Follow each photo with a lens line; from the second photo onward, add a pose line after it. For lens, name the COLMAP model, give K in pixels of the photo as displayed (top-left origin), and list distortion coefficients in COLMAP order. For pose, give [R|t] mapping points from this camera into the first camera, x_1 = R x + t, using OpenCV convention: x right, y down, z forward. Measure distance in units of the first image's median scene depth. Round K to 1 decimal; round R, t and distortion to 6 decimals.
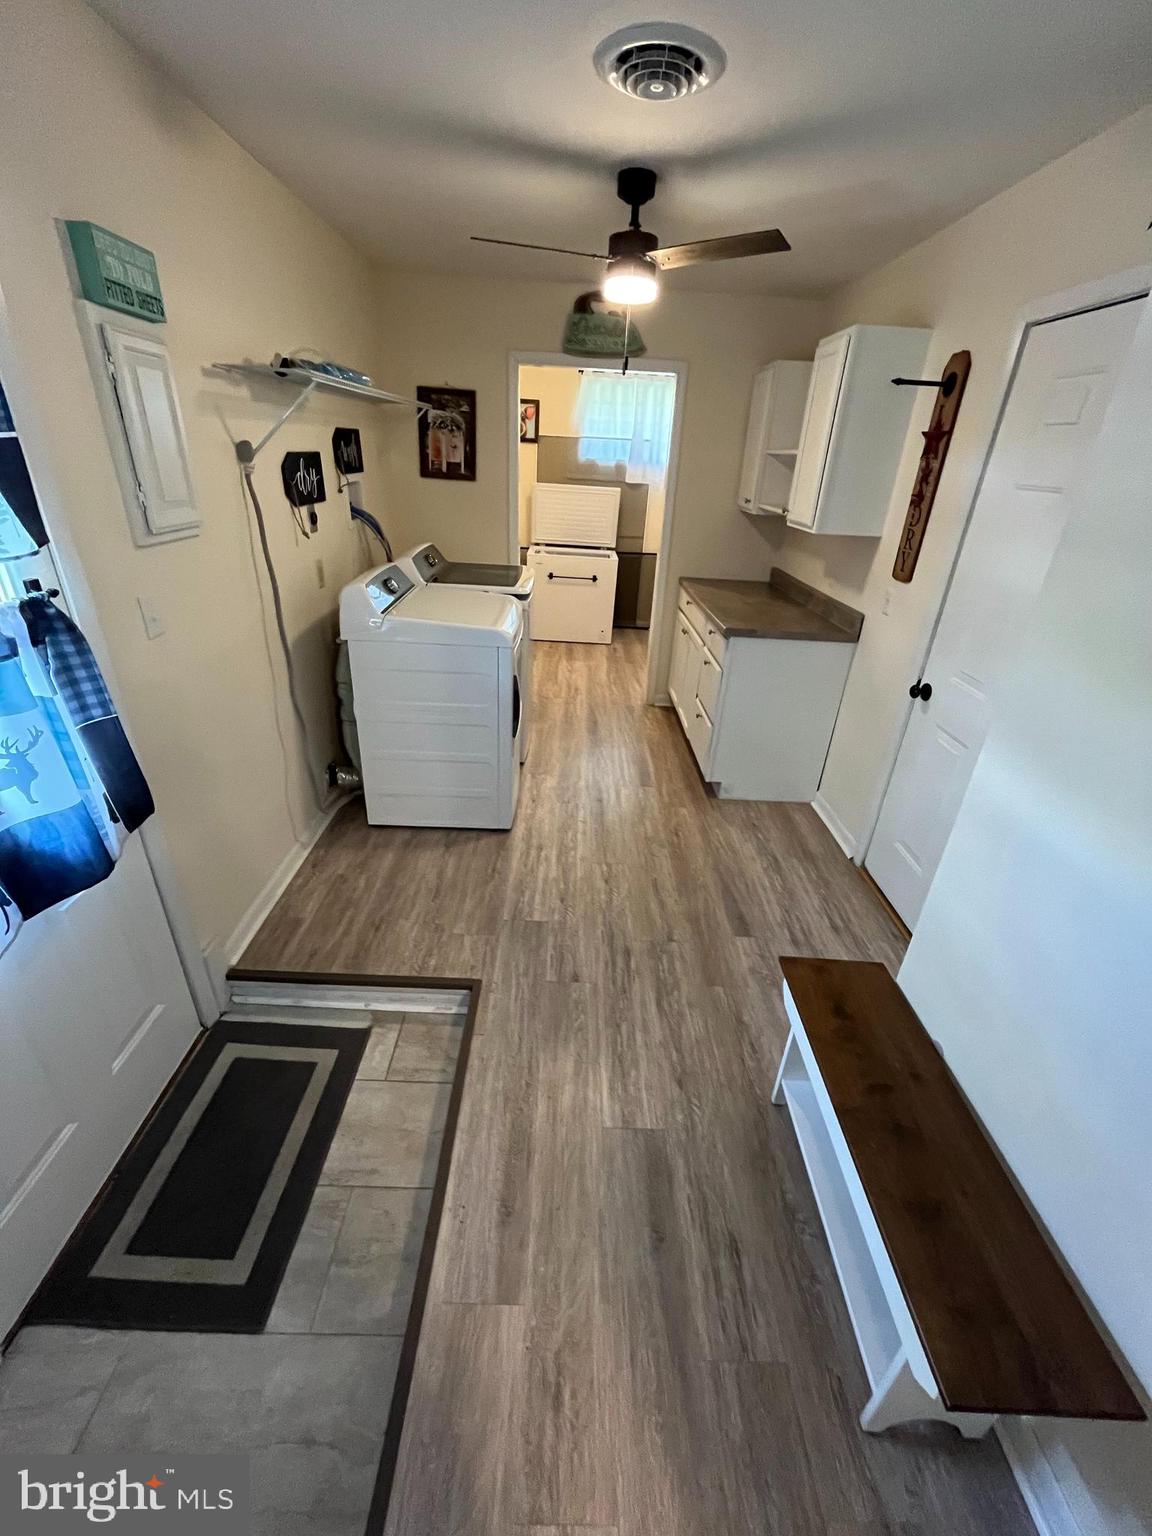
lens RADIAL K [[623.9, 0, 578.5], [0, 623.9, 767.3], [0, 0, 1]] dist [-0.002603, -0.000191]
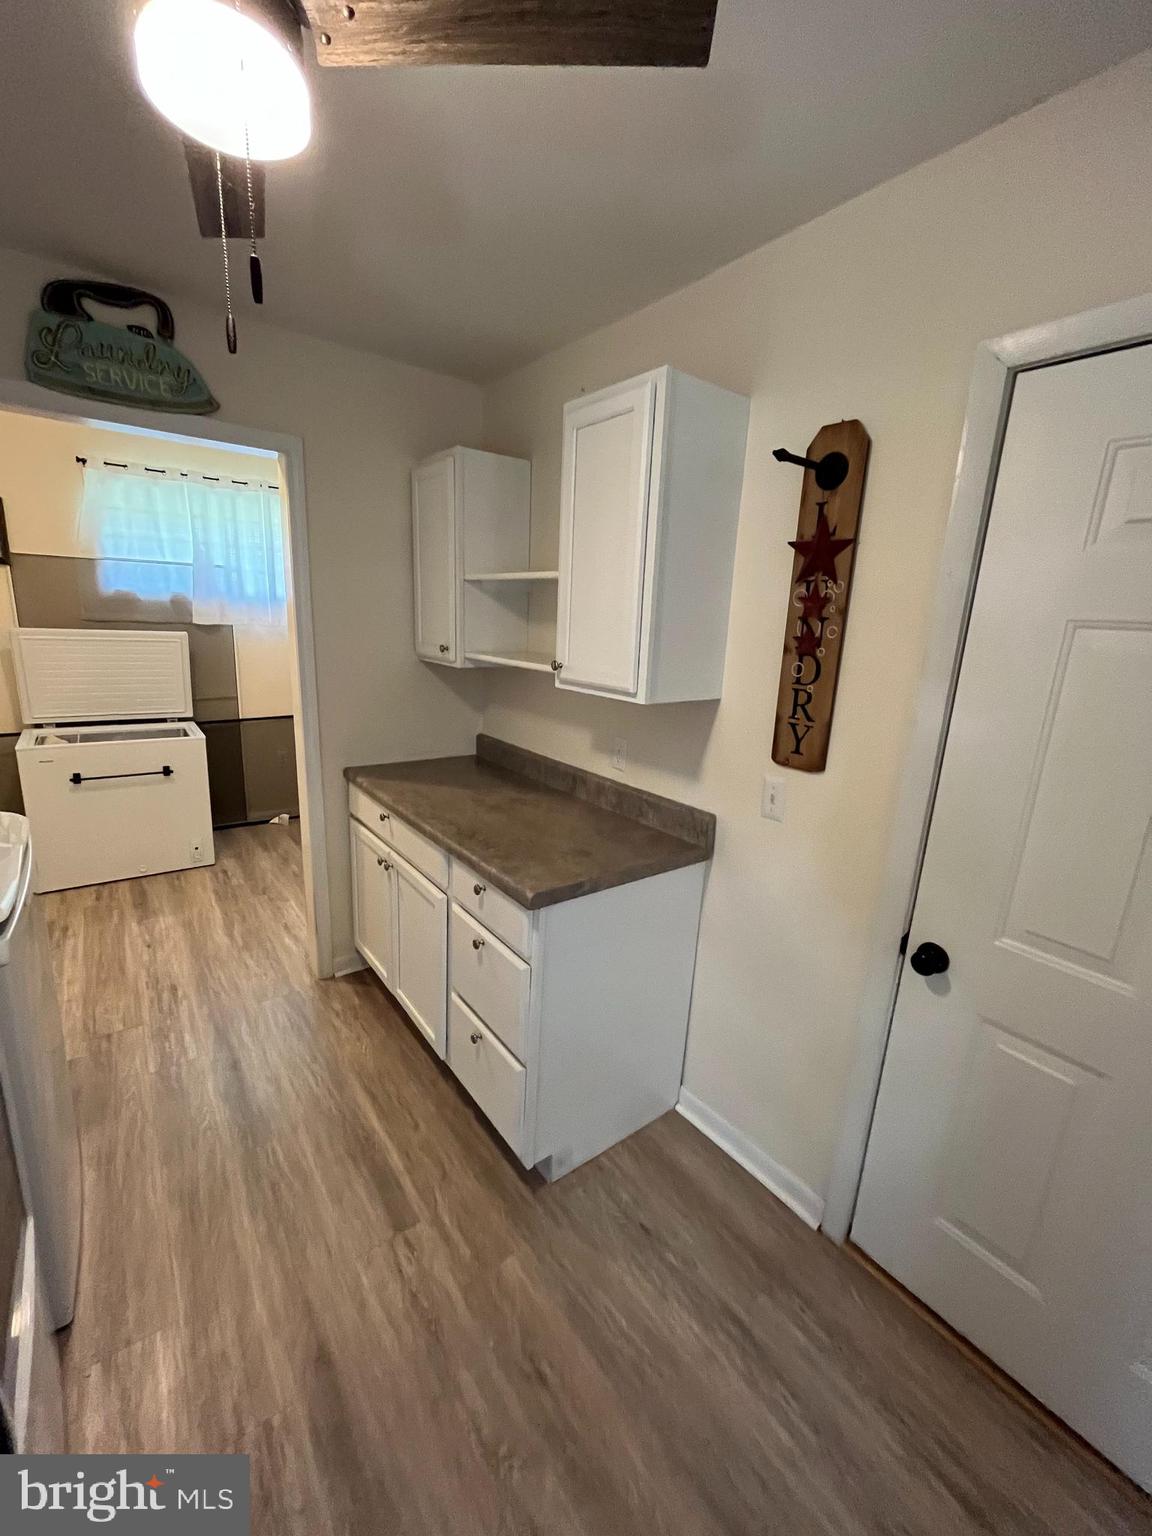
lens RADIAL K [[623.9, 0, 575.2], [0, 623.9, 764.9], [0, 0, 1]] dist [-0.002603, -0.000191]
pose [[0.802279, -0.151845, 0.577314, -0.007877], [0.261953, 0.958571, -0.111907, -0.200197], [-0.536404, 0.241010, 0.808817, 0.427432]]
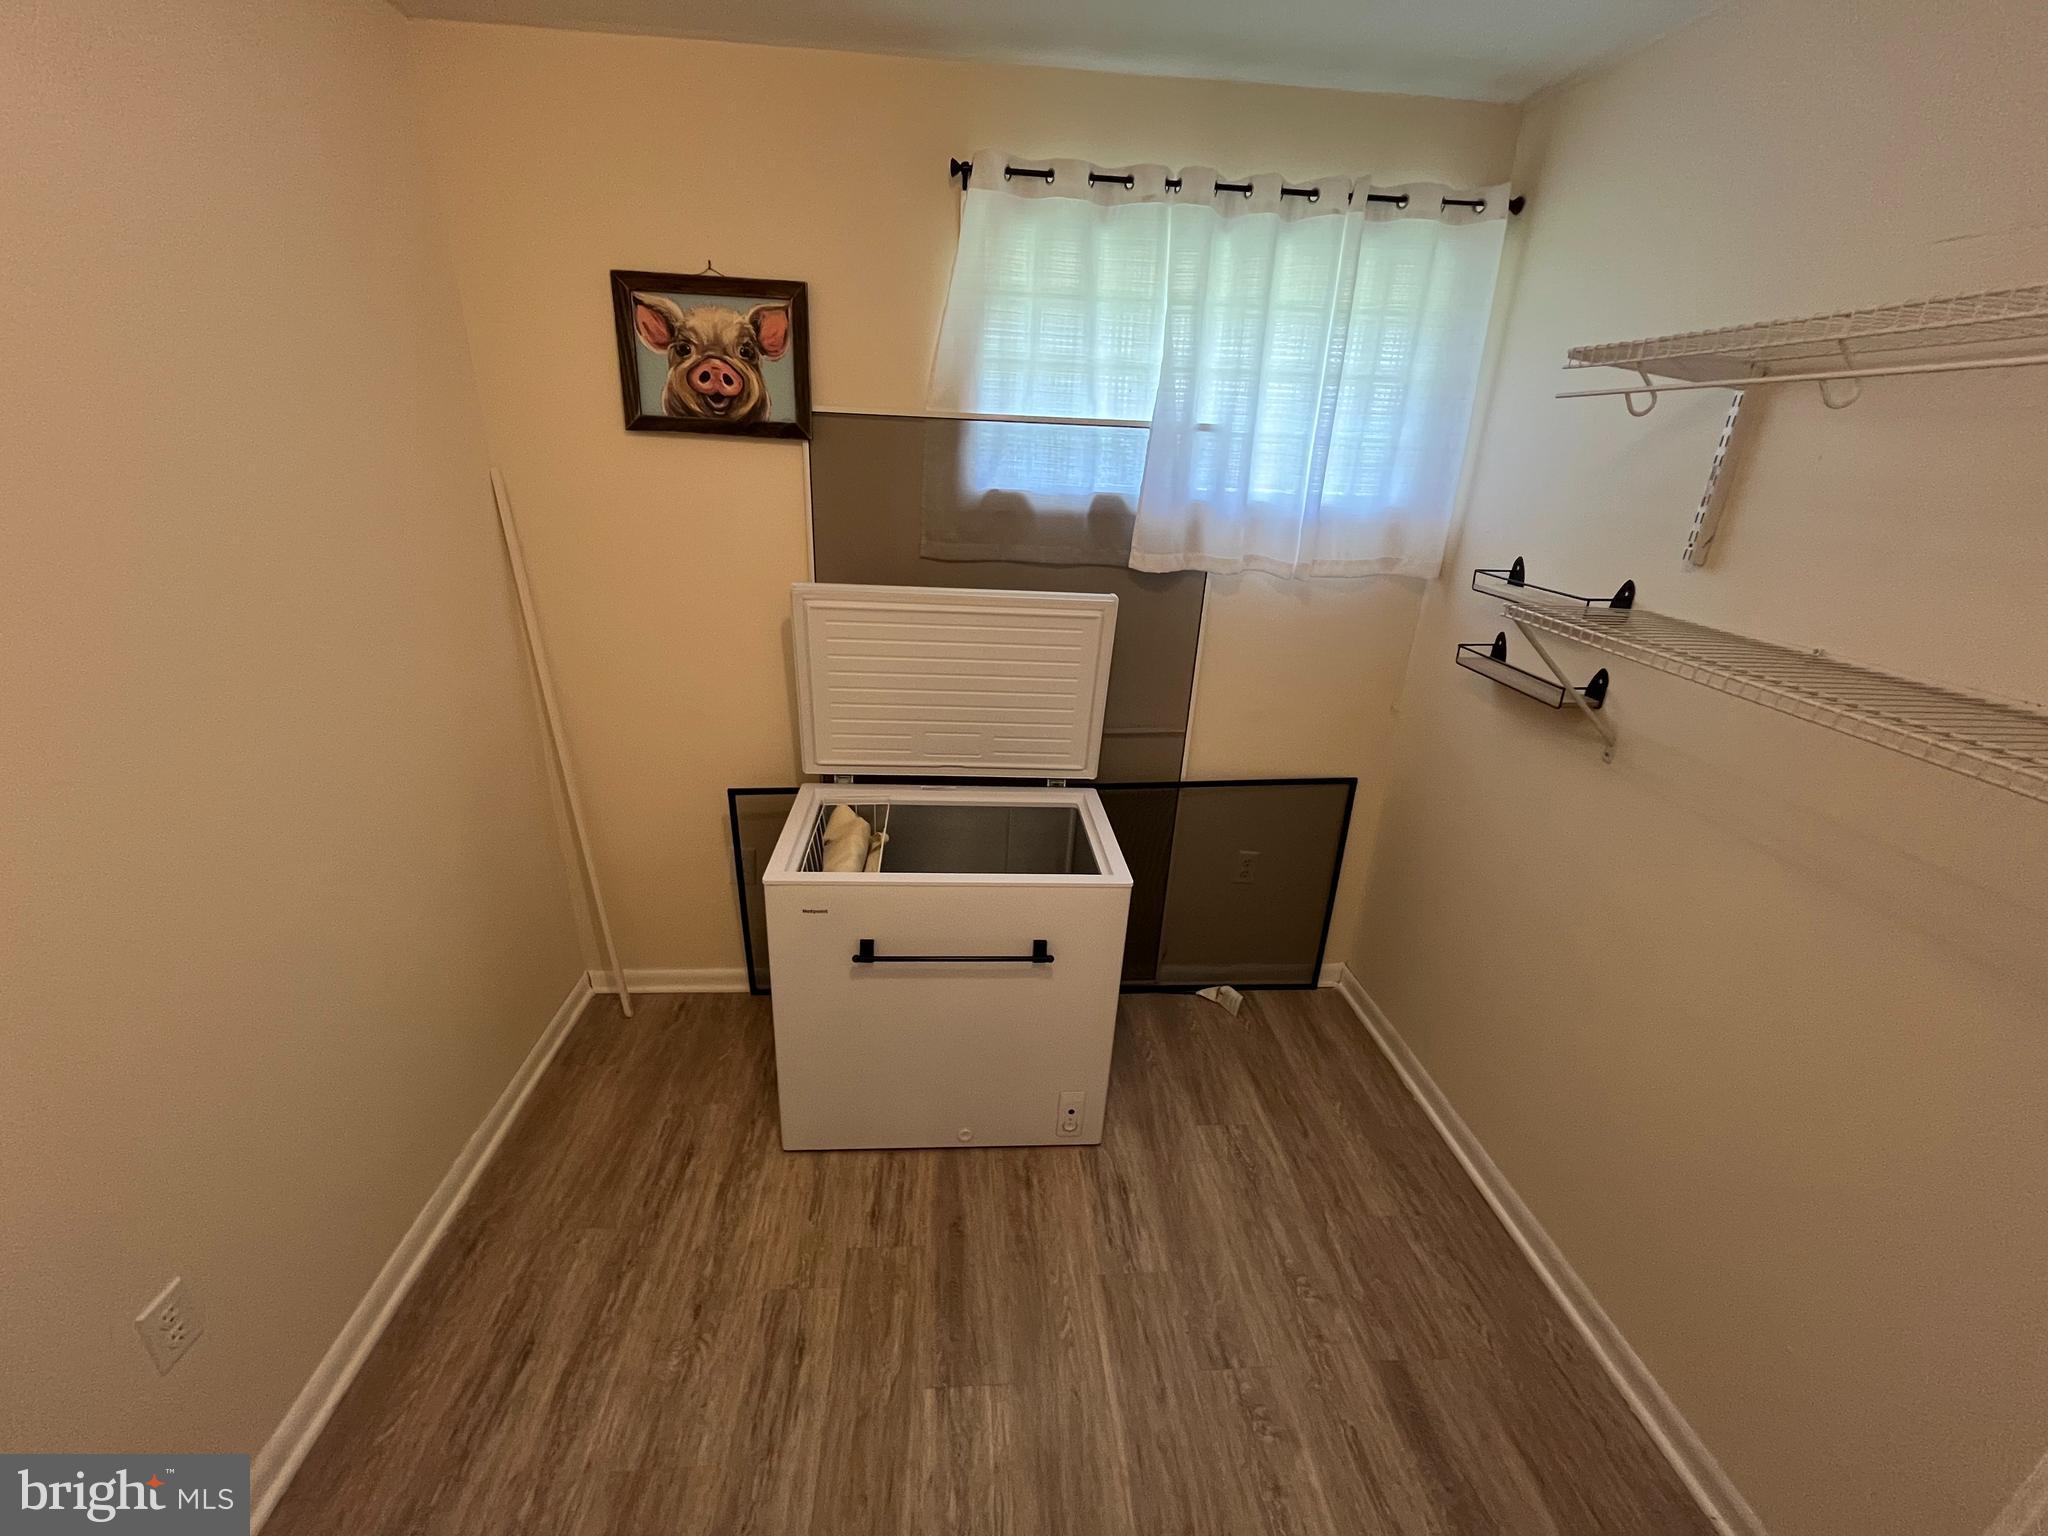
lens RADIAL K [[831.8, 0, 1013.5], [0, 831.8, 765.9], [0, 0, 1]] dist [-0.002603, -0.000191]
pose [[0.997989, -0.032407, 0.054484, -0.001891], [0.036834, 0.995924, -0.082332, -0.523835], [-0.051594, 0.084173, 0.995115, 0.981247]]
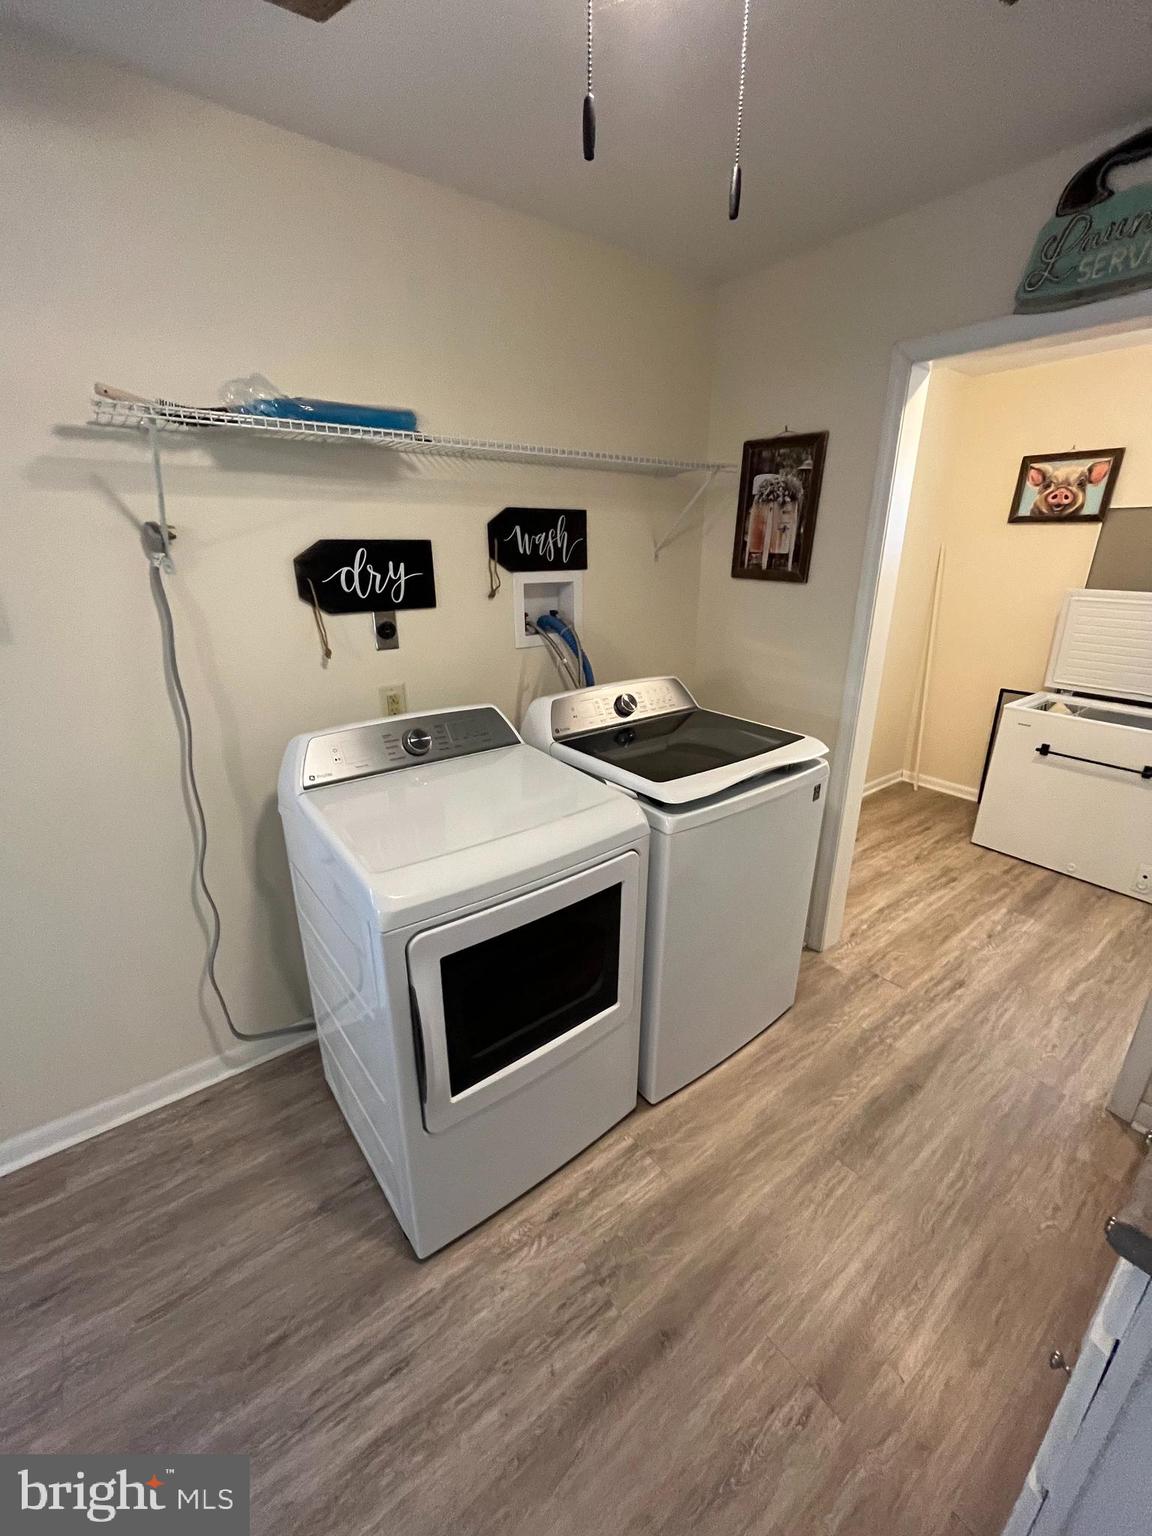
lens RADIAL K [[623.9, 0, 579.7], [0, 623.9, 766.6], [0, 0, 1]] dist [-0.002603, -0.000191]
pose [[0.602188, 0.220088, -0.767419, 0.196520], [-0.335371, 0.942060, 0.007010, -0.239370], [0.724497, 0.253148, 0.641108, 0.536888]]
